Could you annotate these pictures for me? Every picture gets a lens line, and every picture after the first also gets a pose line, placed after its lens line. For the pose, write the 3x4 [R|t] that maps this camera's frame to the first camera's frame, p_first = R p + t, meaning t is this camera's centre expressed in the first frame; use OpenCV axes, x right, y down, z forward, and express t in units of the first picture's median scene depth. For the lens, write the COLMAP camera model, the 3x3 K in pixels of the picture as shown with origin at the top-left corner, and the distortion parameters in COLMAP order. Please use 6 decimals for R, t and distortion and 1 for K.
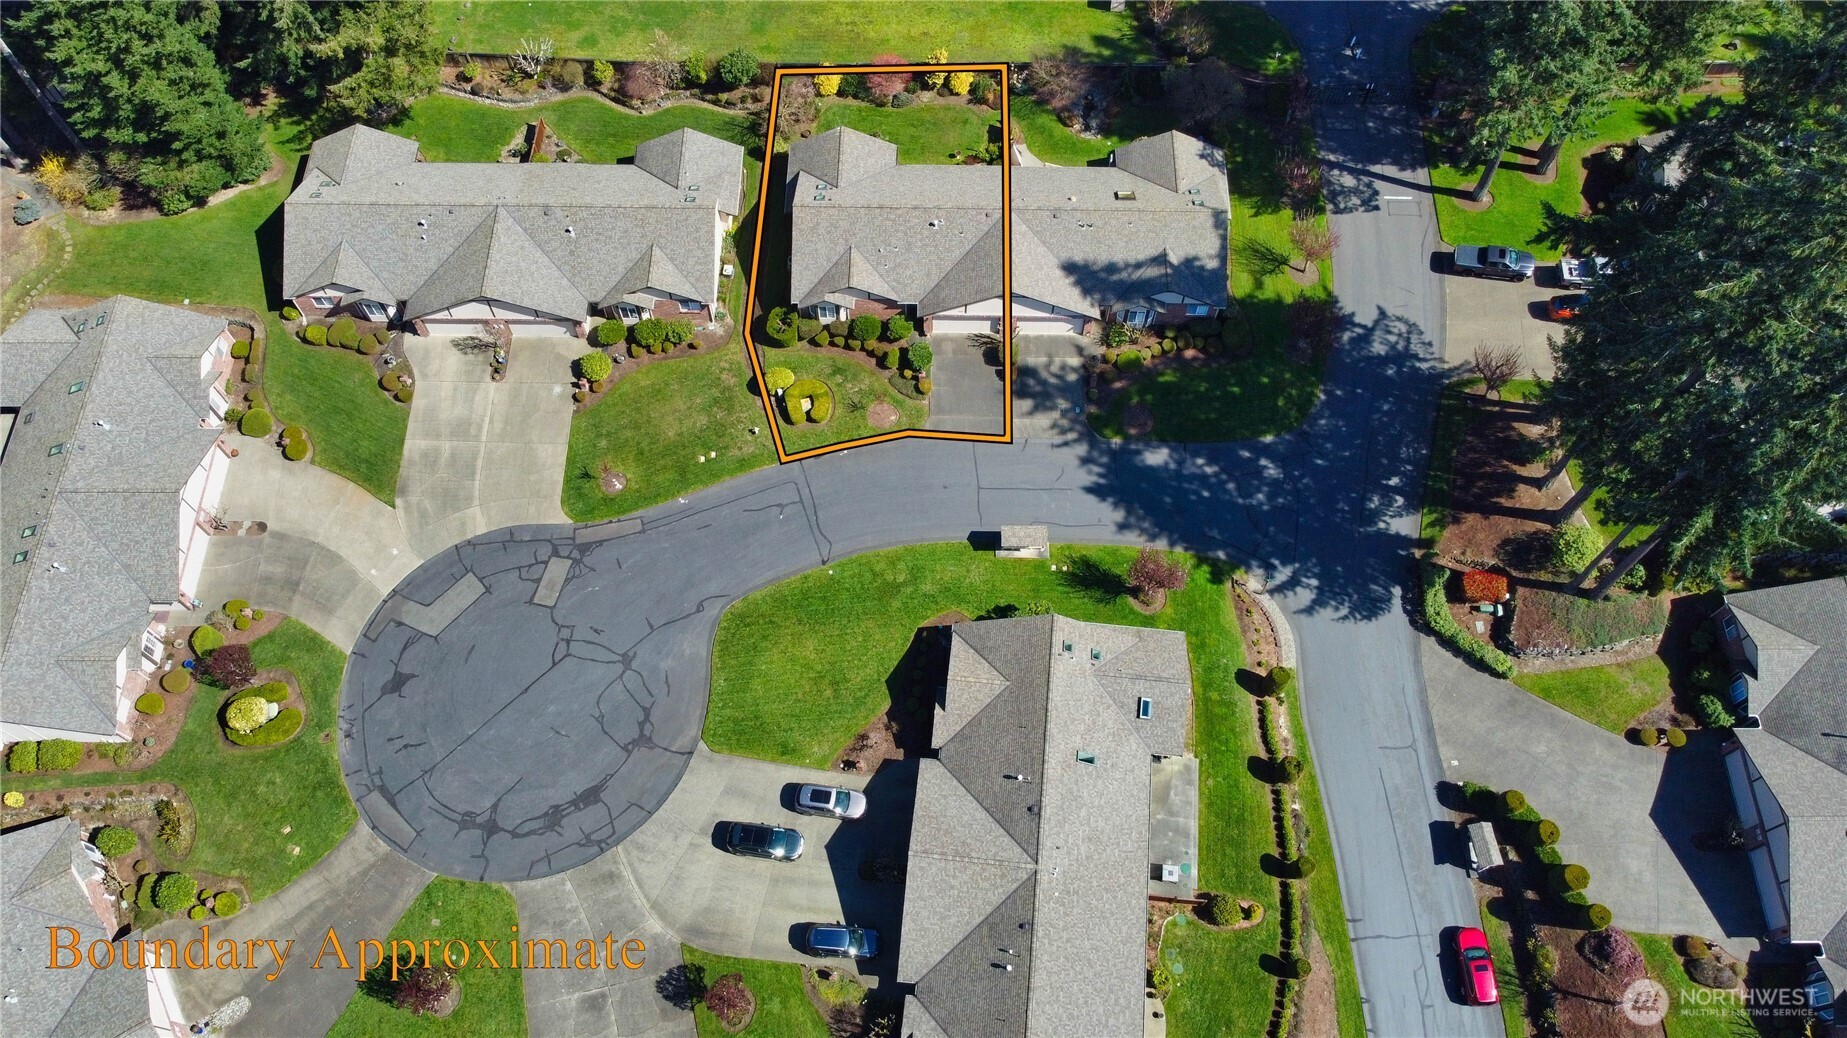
lens RADIAL K [[1404.4, 0, 923.5], [0, 1404.4, 519.0], [0, 0, 1]] dist [-0.009286, 0.000069]
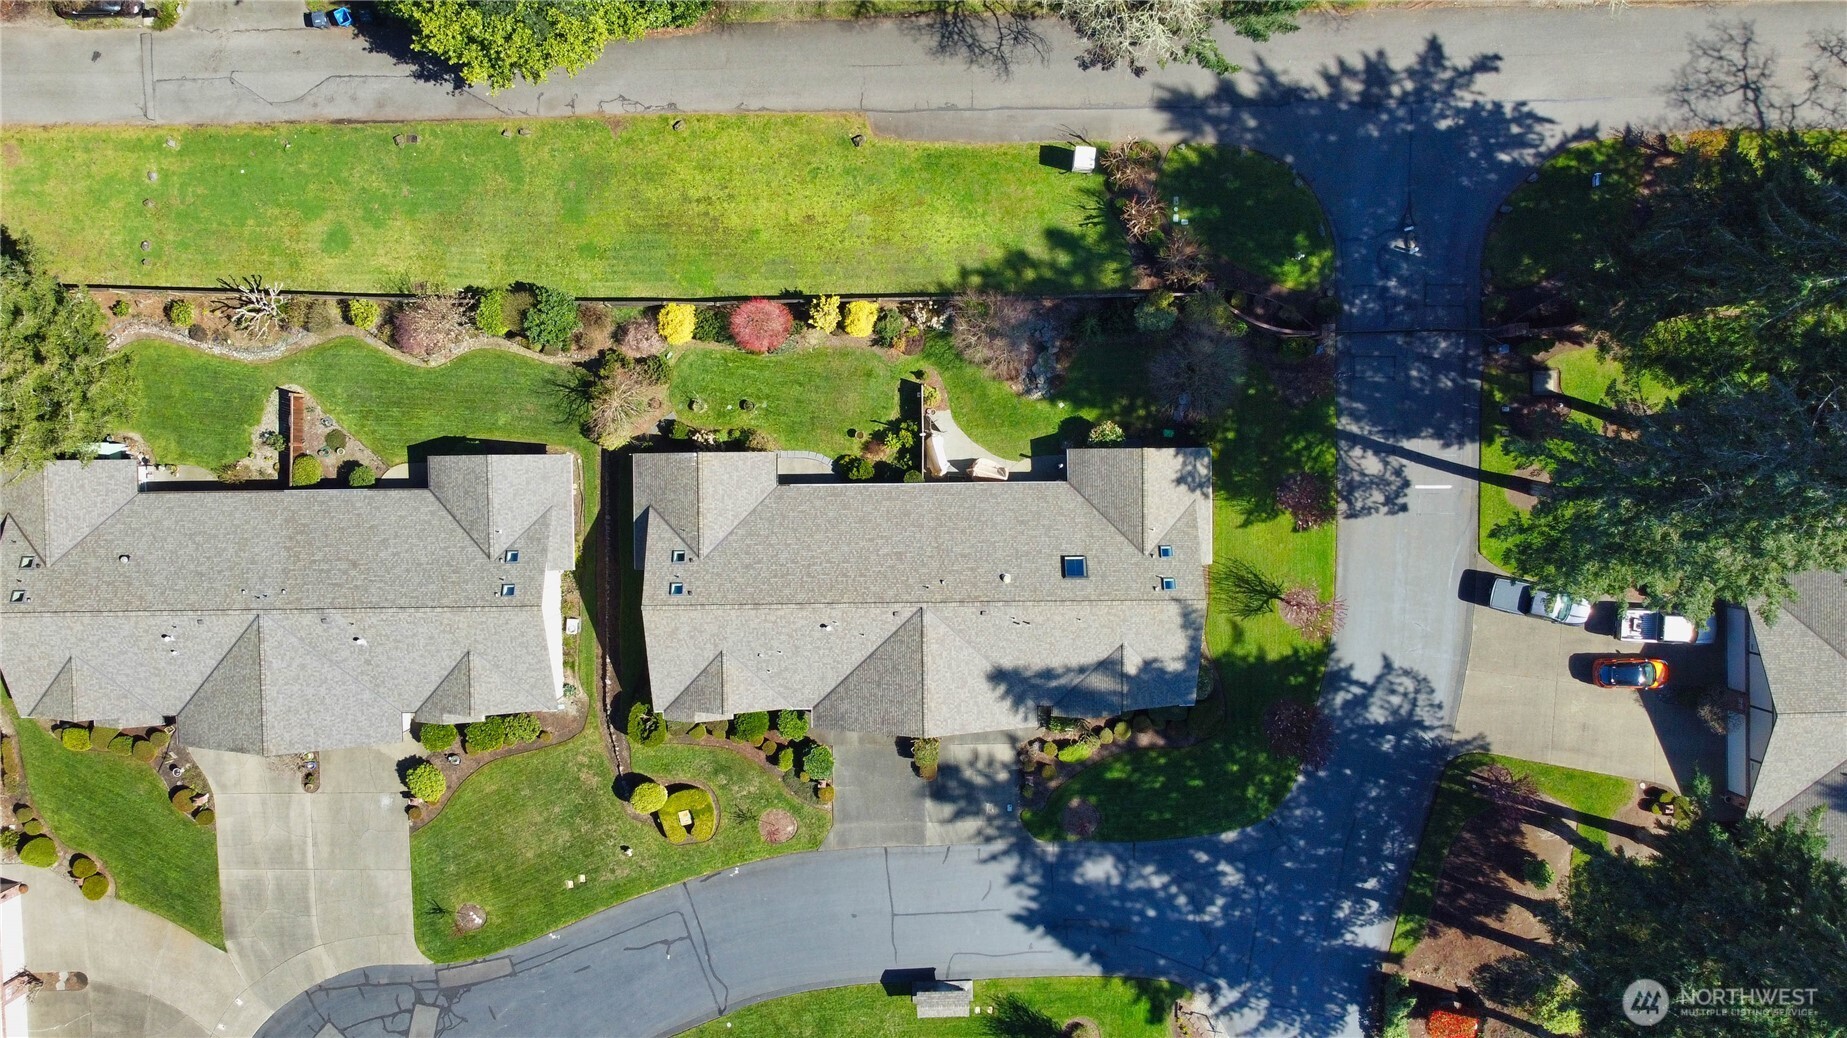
lens RADIAL K [[1404.4, 0, 923.5], [0, 1404.4, 519.0], [0, 0, 1]] dist [-0.009286, 0.000069]
pose [[0.999659, -0.025748, 0.004296, 0.059530], [0.020359, 0.872020, 0.489047, -0.641221], [-0.016338, -0.488793, 0.872247, 0.350362]]
